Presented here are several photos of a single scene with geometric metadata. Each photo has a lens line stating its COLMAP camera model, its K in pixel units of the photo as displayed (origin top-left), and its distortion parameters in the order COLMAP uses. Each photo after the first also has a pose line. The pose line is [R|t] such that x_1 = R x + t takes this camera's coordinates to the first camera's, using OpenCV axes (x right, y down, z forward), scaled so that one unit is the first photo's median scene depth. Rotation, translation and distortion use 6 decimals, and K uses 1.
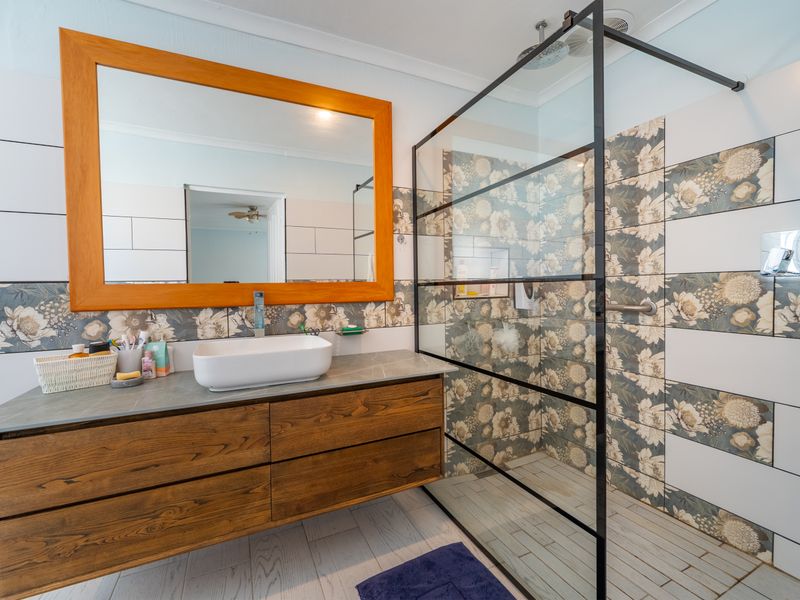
lens RADIAL K [[359.0, 0, 399.1], [0, 359.0, 298.3], [0, 0, 1]] dist [0.004151, -0.000247]
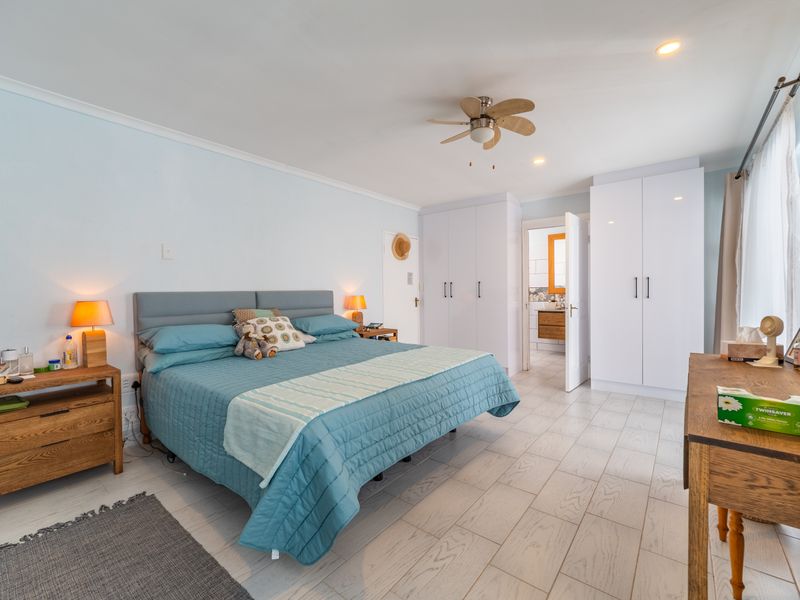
lens RADIAL K [[359.0, 0, 398.5], [0, 359.0, 298.0], [0, 0, 1]] dist [0.004151, -0.000247]
pose [[0.442128, 0.022113, -0.896679, 2.508314], [-0.013369, 0.999747, 0.018063, 0.036479], [0.896852, 0.004002, 0.442312, -2.922275]]
